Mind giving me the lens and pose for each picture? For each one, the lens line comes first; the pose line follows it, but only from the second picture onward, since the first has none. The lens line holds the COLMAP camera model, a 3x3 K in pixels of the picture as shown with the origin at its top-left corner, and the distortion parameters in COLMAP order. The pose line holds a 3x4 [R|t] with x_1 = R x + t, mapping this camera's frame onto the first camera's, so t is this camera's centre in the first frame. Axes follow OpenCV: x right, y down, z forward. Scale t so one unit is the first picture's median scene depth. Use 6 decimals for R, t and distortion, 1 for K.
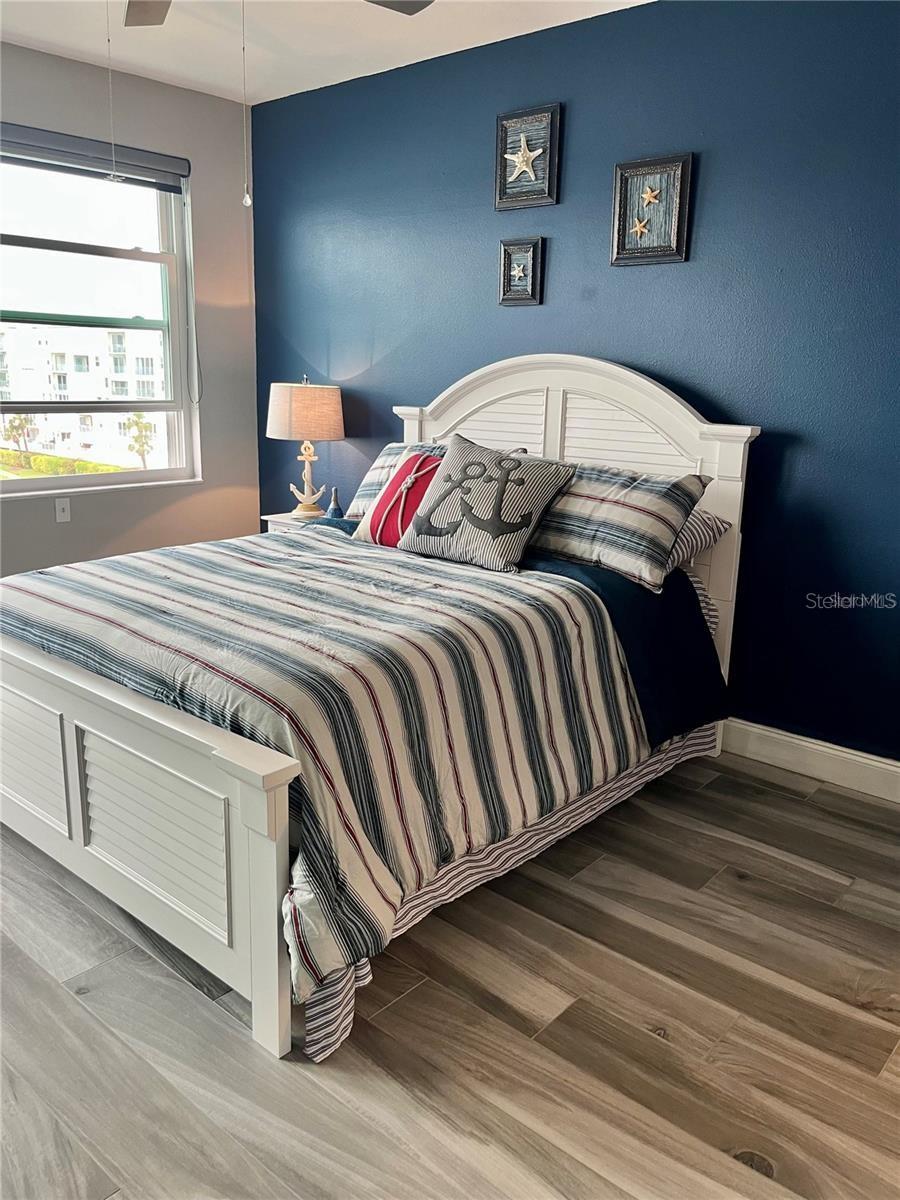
lens RADIAL K [[918.0, 0, 454.8], [0, 918.0, 595.6], [0, 0, 1]] dist [0.065304, -0.099804]
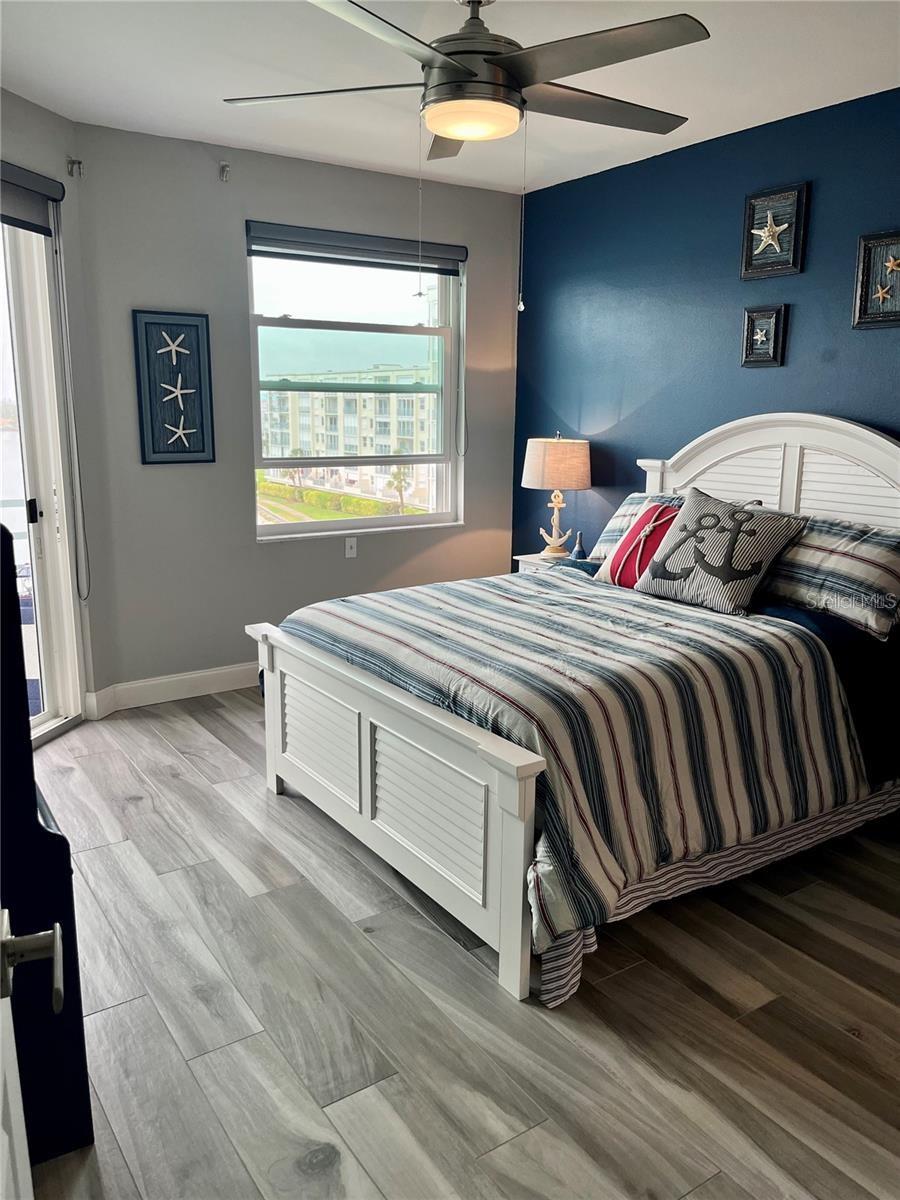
lens RADIAL K [[918.0, 0, 454.8], [0, 918.0, 595.6], [0, 0, 1]] dist [0.065304, -0.099804]
pose [[0.965669, 0.035454, -0.257345, 0.021102], [-0.045217, 0.998461, -0.032116, 0.002084], [0.255810, 0.042650, 0.965786, -0.192838]]
